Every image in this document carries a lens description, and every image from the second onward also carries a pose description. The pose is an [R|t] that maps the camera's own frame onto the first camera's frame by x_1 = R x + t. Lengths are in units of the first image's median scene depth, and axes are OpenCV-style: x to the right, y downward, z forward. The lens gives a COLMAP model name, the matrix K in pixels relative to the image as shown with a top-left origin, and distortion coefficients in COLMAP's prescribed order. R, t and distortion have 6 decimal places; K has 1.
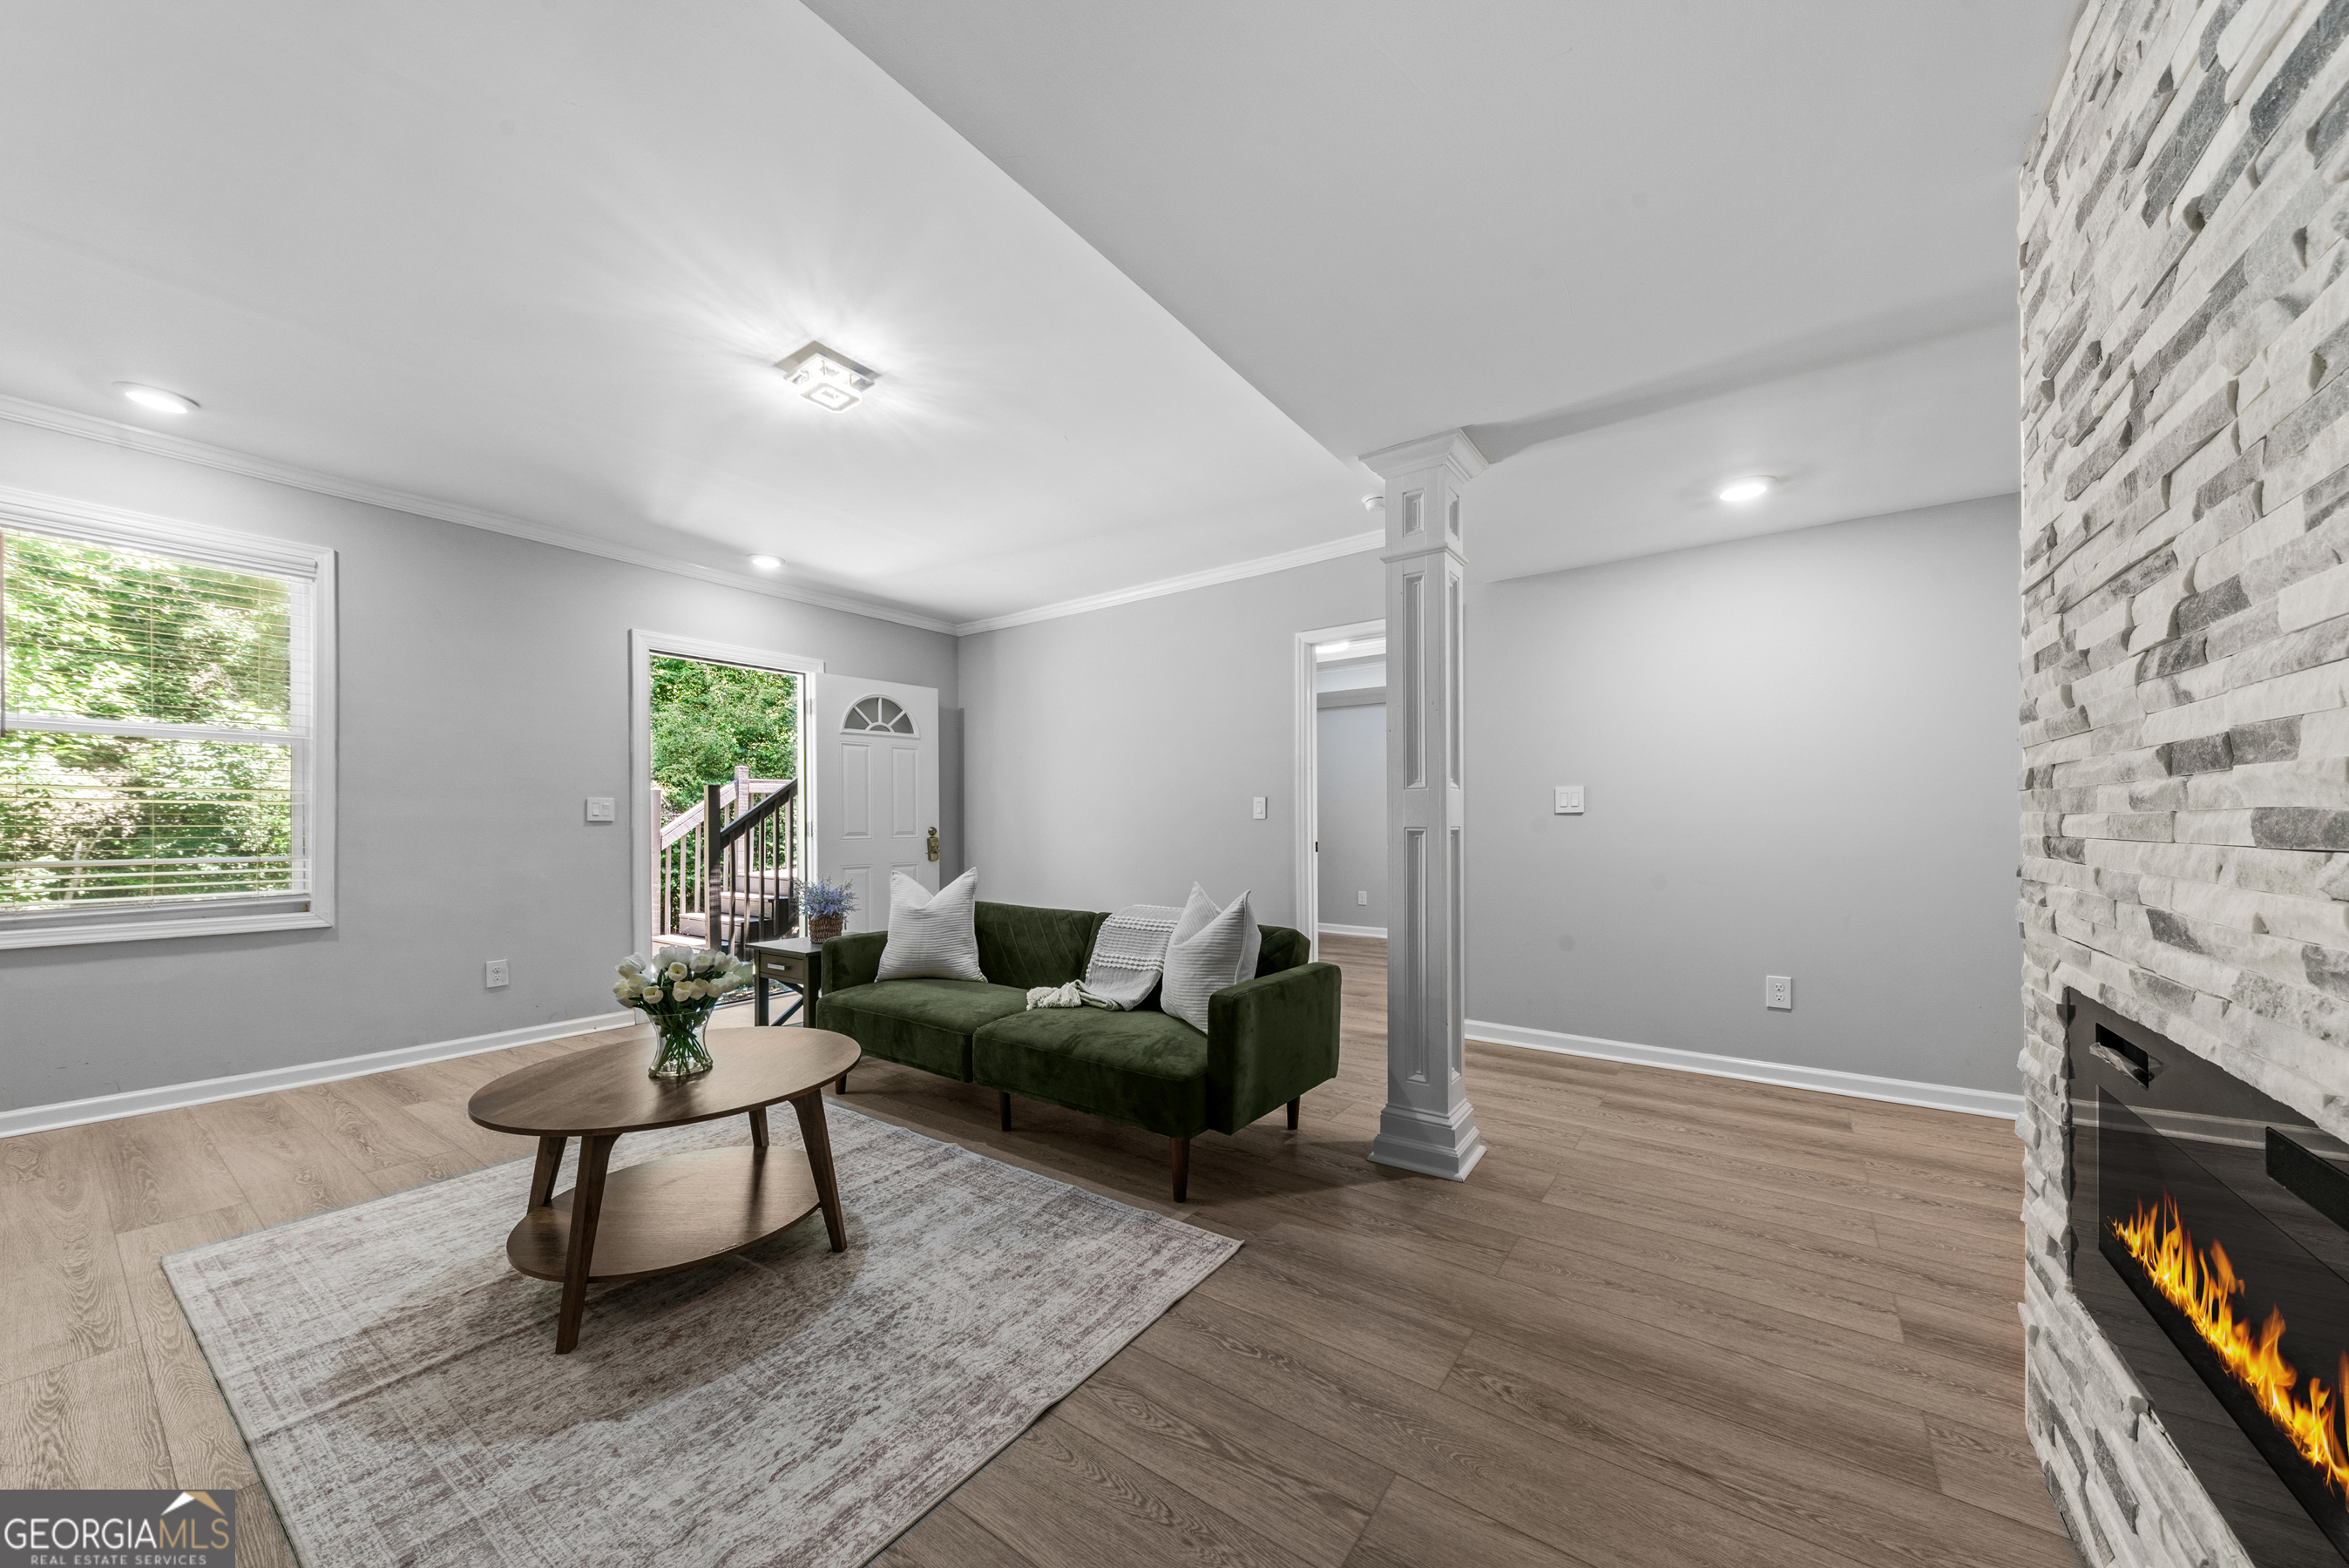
lens RADIAL K [[786.9, 0, 1215.3], [0, 786.9, 825.8], [0, 0, 1]] dist [0.018490, -0.004627]
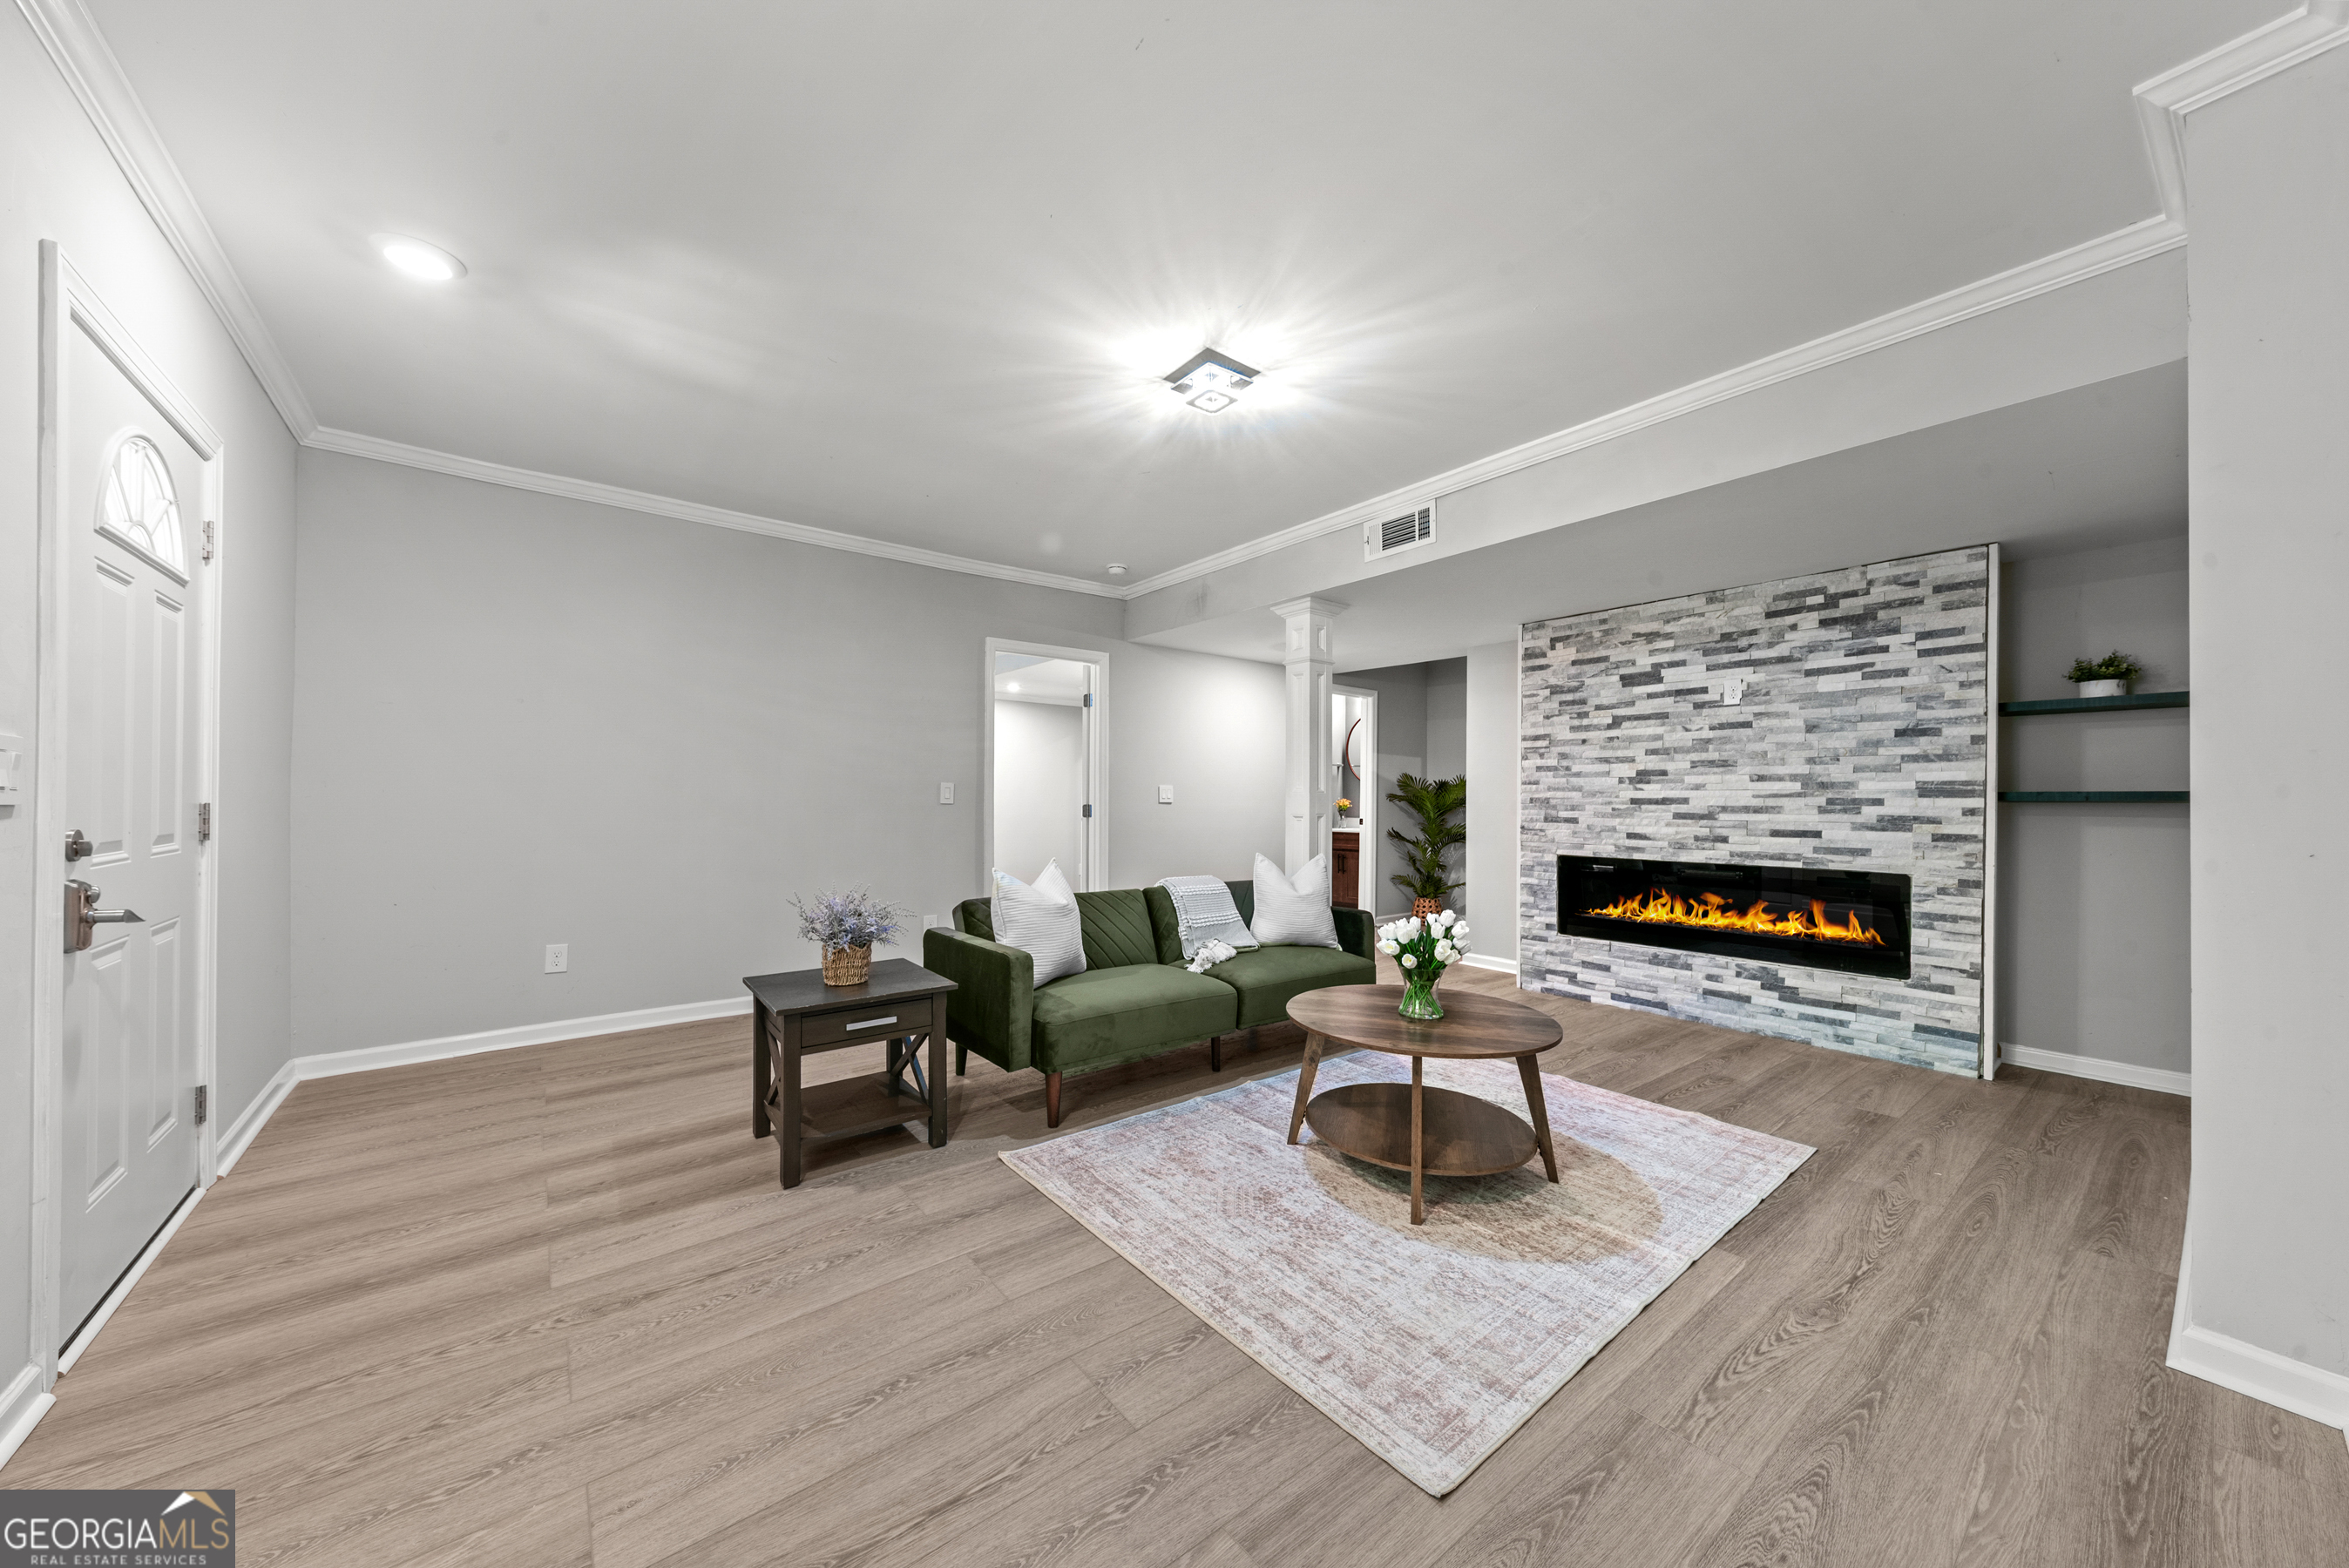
lens RADIAL K [[790.3, 0, 1113.6], [0, 790.3, 807.4], [0, 0, 1]] dist [0.020501, -0.005006]
pose [[0.349355, -0.000207, 0.936991, -1.582784], [-0.005817, 0.999980, 0.002389, -0.013957], [-0.936972, -0.006285, 0.349347, 0.805456]]
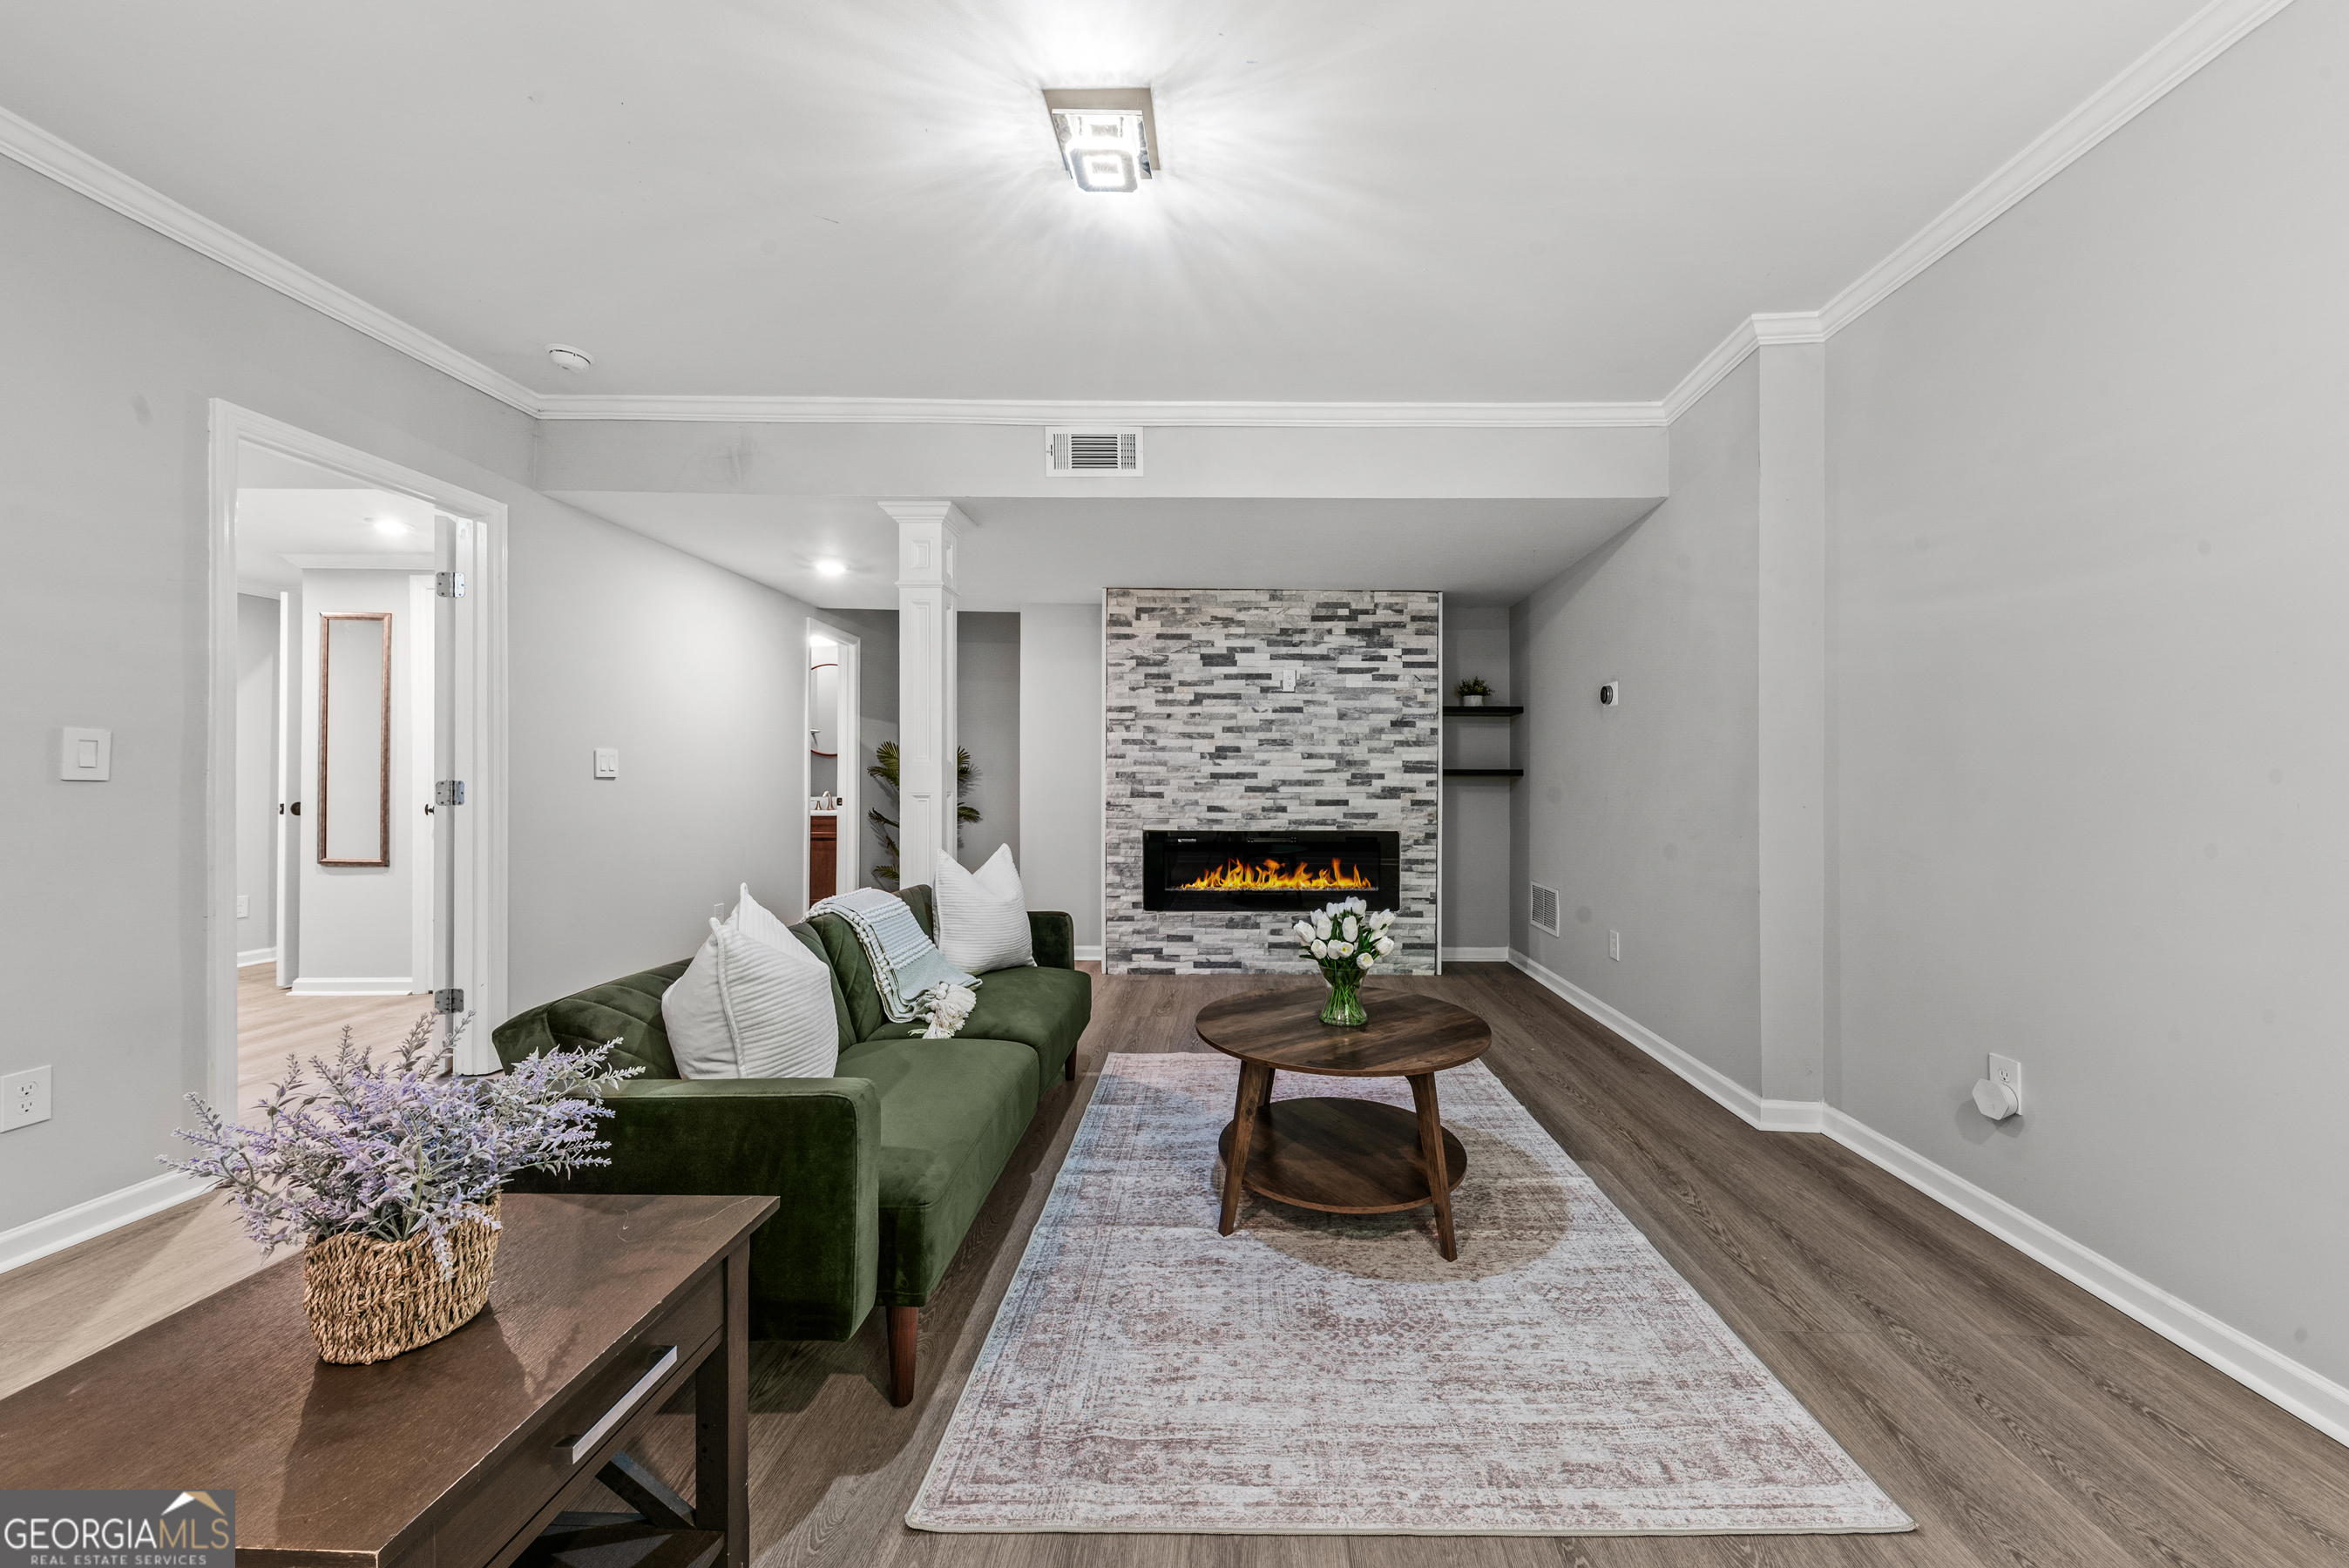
lens RADIAL K [[864.7, 0, 1231.6], [0, 864.7, 778.7], [0, 0, 1]] dist [0.008699, 0.000089]
pose [[-0.552854, 0.005164, 0.833262, -1.239402], [0.000418, 0.999982, -0.005921, -0.011108], [-0.833278, -0.002925, -0.552846, 1.405186]]
